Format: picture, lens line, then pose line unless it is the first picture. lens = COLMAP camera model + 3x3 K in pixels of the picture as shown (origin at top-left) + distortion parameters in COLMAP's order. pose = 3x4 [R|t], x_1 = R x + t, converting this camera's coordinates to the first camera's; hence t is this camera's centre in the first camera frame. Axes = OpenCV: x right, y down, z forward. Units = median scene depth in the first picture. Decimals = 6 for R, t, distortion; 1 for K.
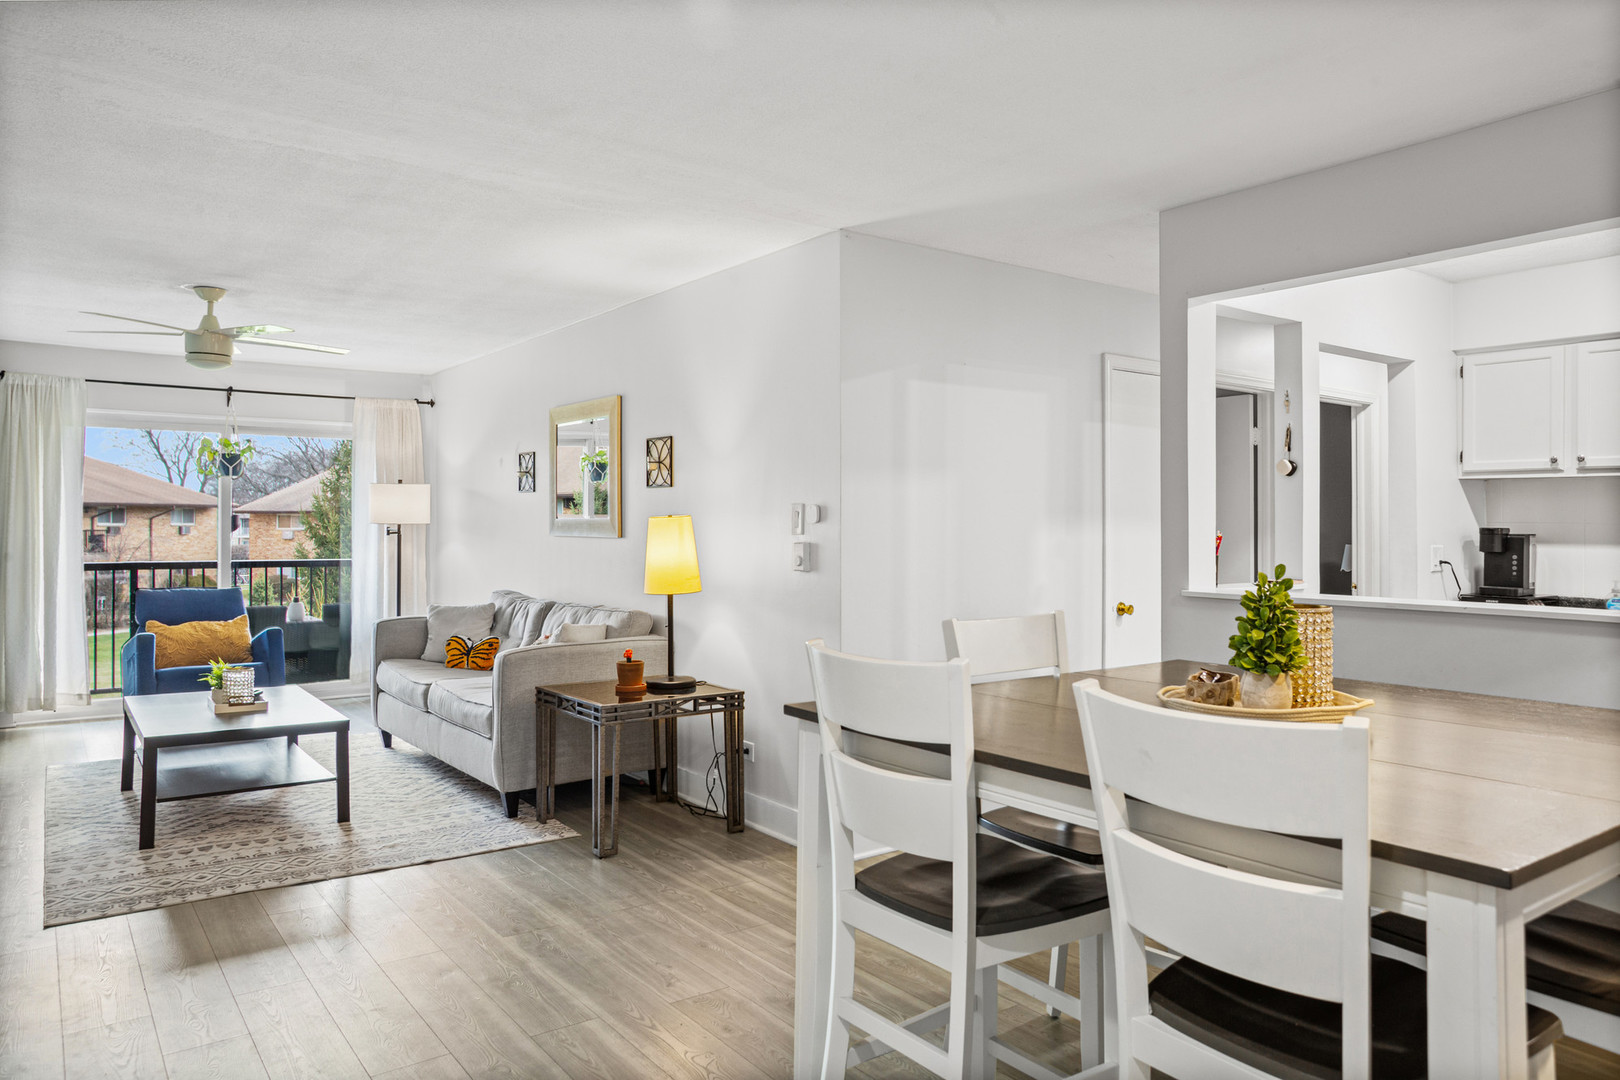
lens RADIAL K [[1098.5, 0, 805.6], [0, 1098.5, 511.9], [0, 0, 1]] dist [-0.064297, 0.072077]
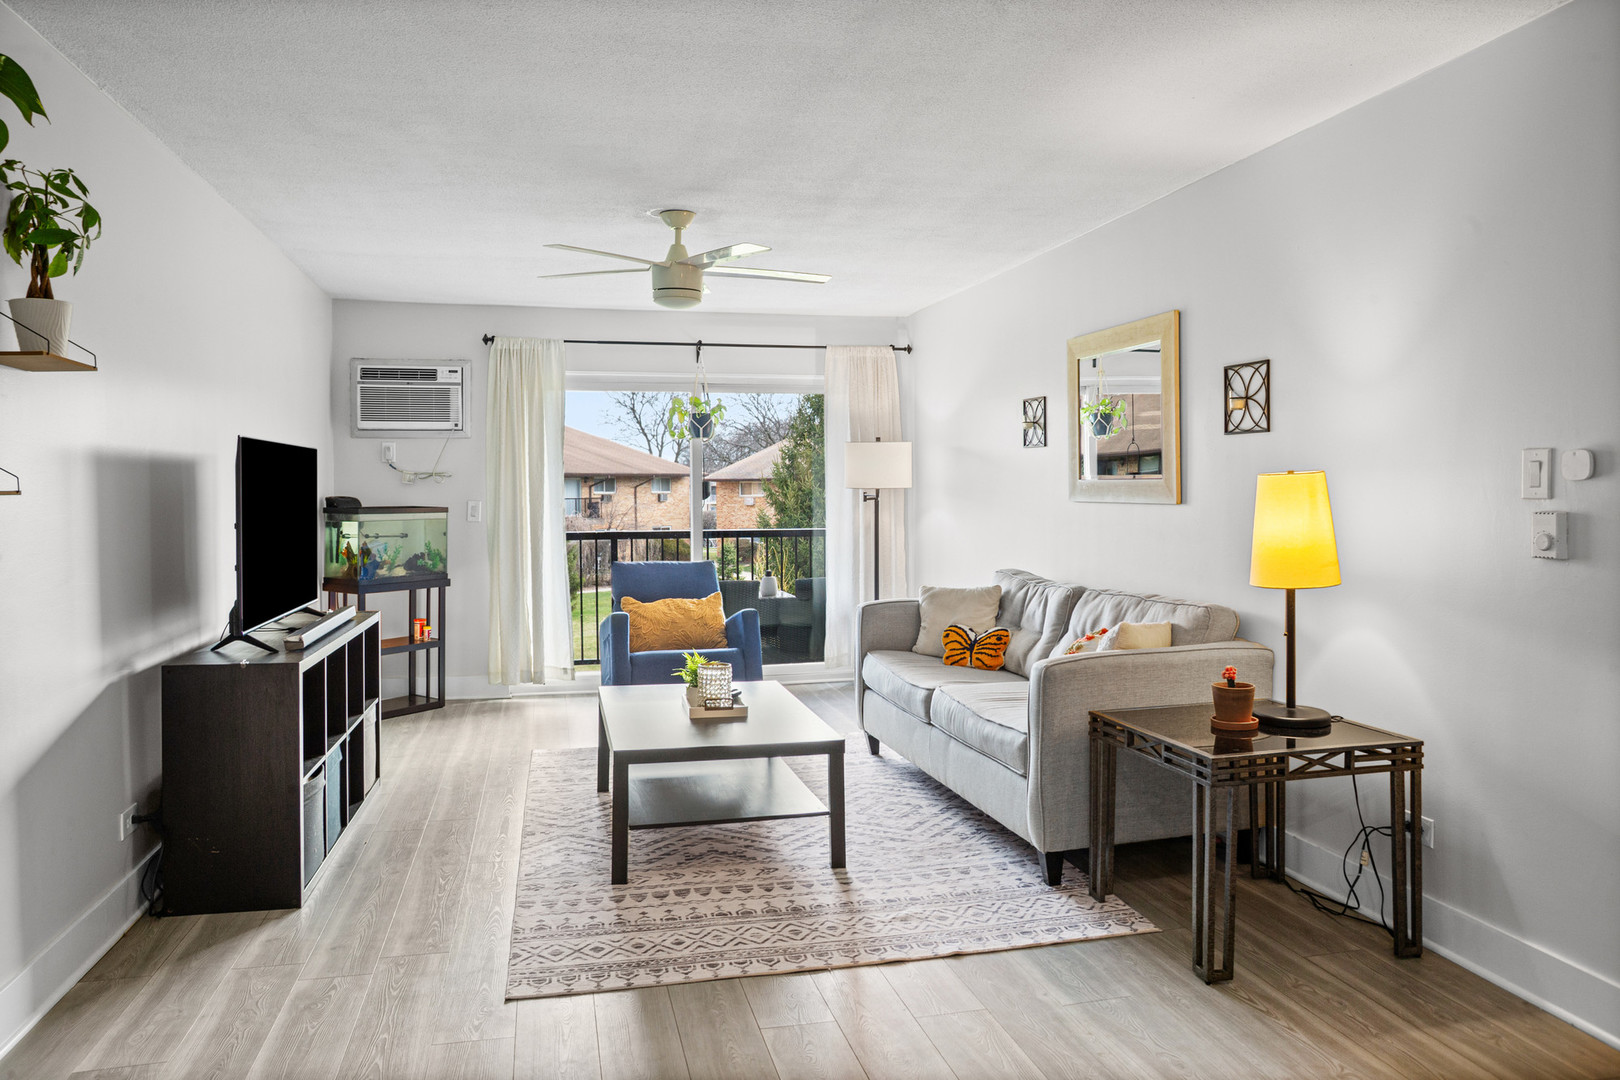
lens RADIAL K [[1098.5, 0, 805.6], [0, 1098.5, 511.9], [0, 0, 1]] dist [-0.064297, 0.072077]
pose [[0.924352, -0.000515, -0.381540, -0.129700], [0.012725, 0.999484, 0.029479, 0.004231], [0.381328, -0.032104, 0.923882, 0.239283]]
